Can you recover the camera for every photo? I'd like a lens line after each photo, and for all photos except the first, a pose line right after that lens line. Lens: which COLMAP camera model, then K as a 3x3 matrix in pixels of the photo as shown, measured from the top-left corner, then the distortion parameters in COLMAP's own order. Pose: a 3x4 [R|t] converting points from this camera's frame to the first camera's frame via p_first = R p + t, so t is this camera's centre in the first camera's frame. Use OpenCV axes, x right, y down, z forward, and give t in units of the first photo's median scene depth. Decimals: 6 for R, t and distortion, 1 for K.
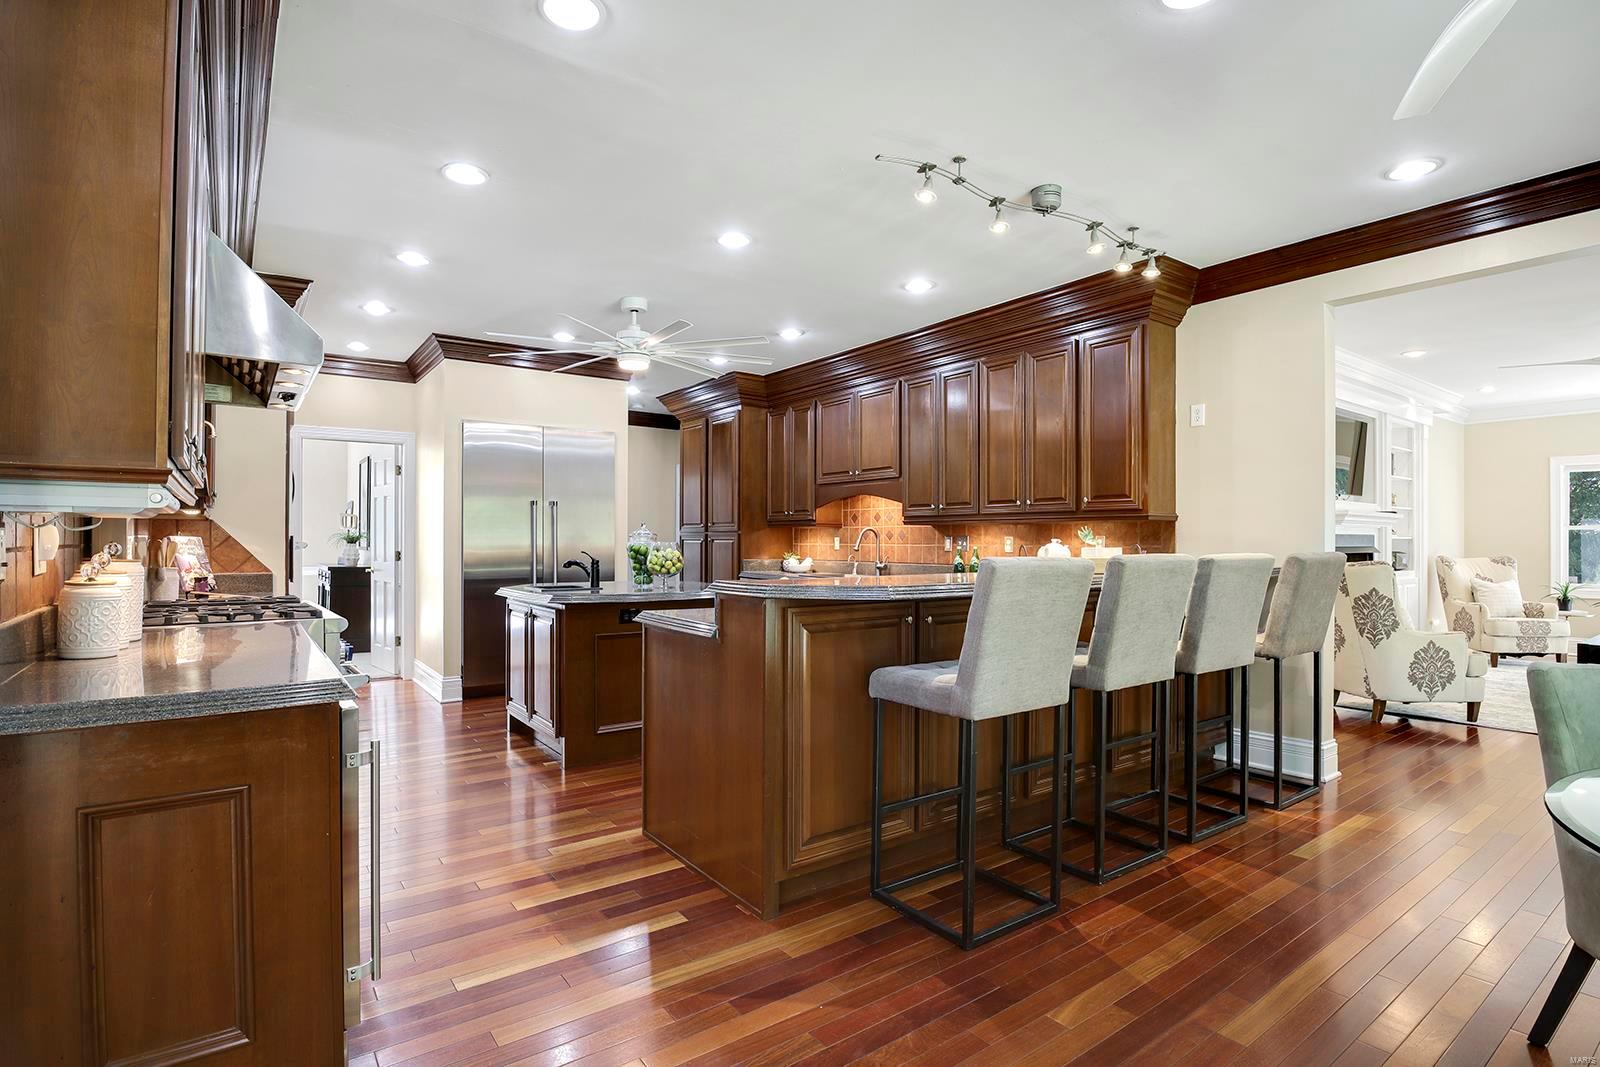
lens RADIAL K [[788.7, 0, 809.8], [0, 788.7, 543.3], [0, 0, 1]] dist [-0.008786, -0.003481]
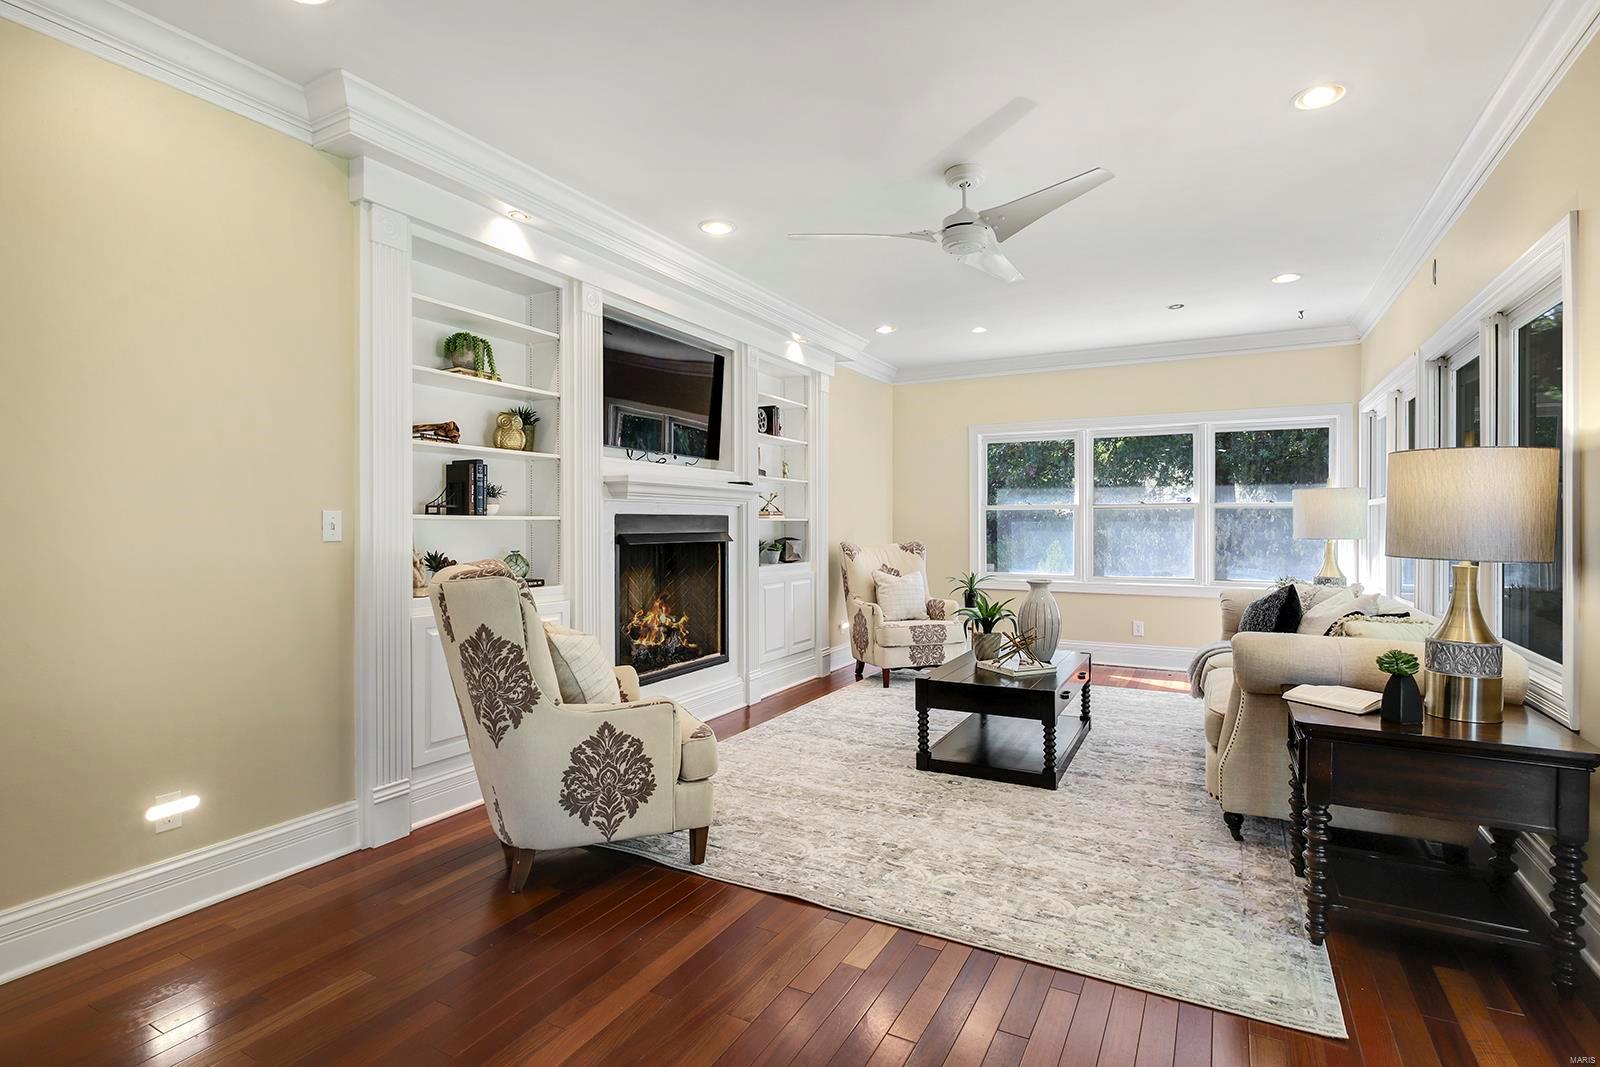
lens RADIAL K [[788.7, 0, 782.4], [0, 788.7, 527.1], [0, 0, 1]] dist [-0.008786, -0.003481]
pose [[0.914155, -0.006324, 0.405317, 0.452485], [0.006081, 0.999980, 0.001888, -0.001426], [-0.405320, 0.000739, 0.914174, 0.319403]]
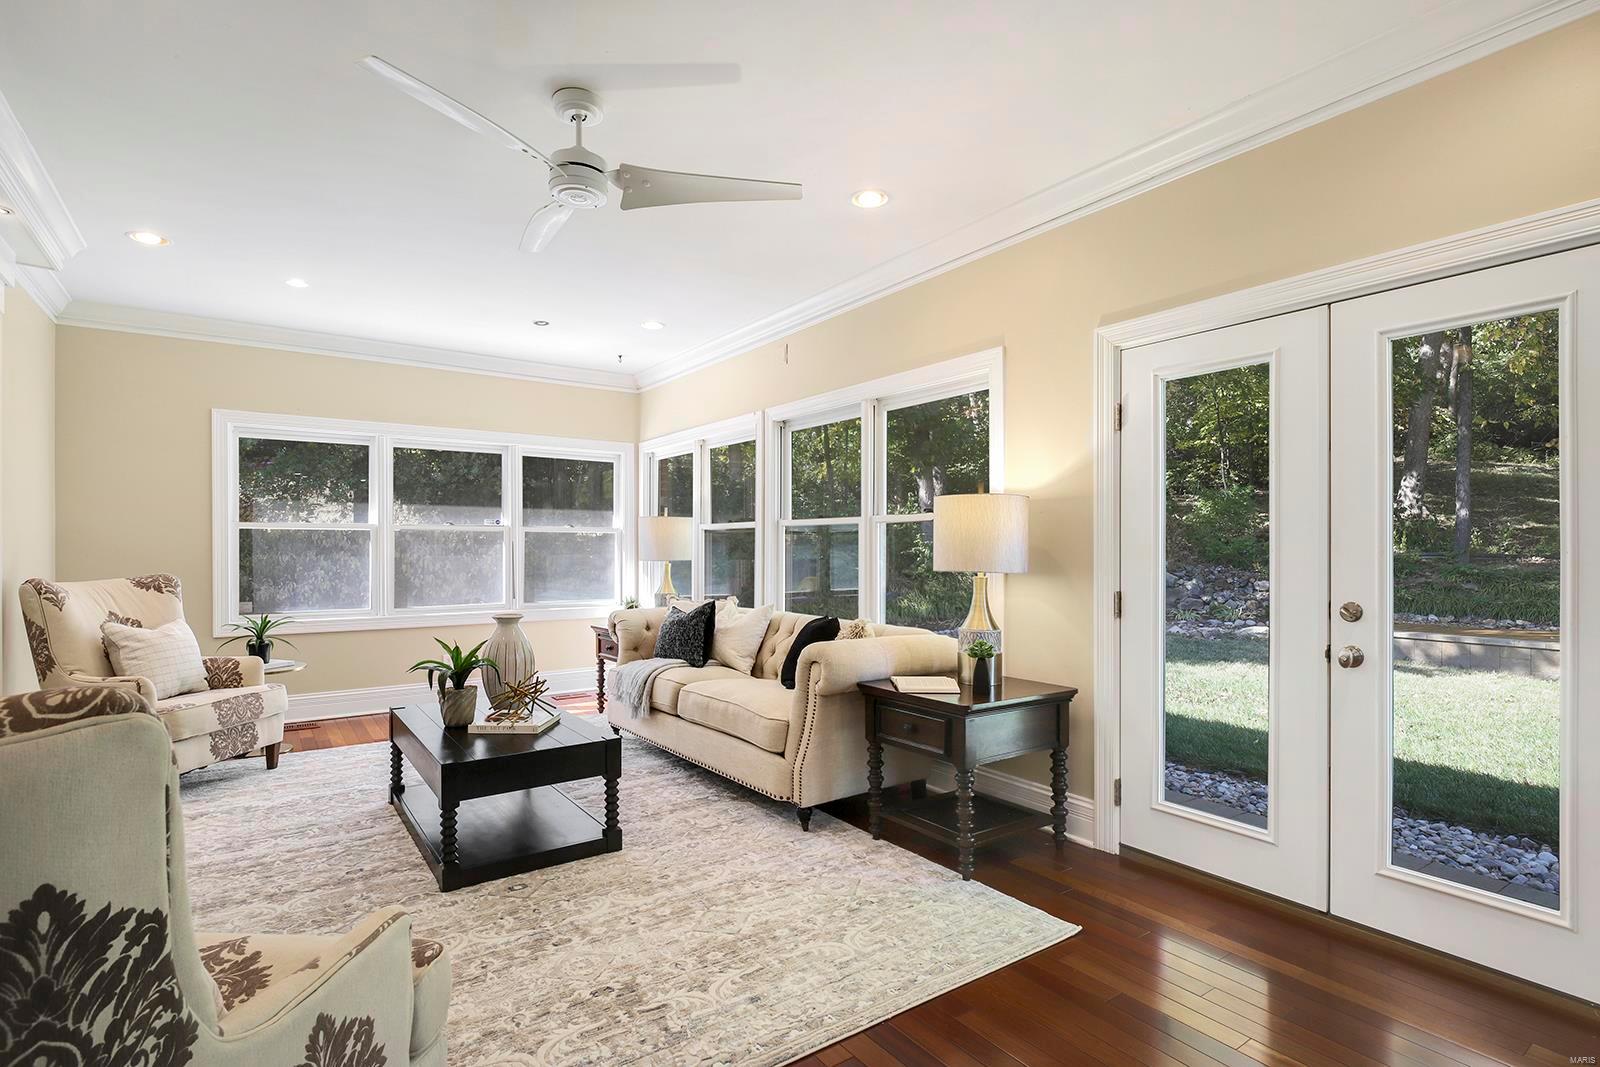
lens RADIAL K [[788.7, 0, 835.3], [0, 788.7, 548.0], [0, 0, 1]] dist [-0.008786, -0.003481]
pose [[0.011532, -0.003953, 0.999926, 0.381203], [0.003346, 0.999987, 0.003915, -0.002293], [-0.999928, 0.003301, 0.011545, 0.560347]]
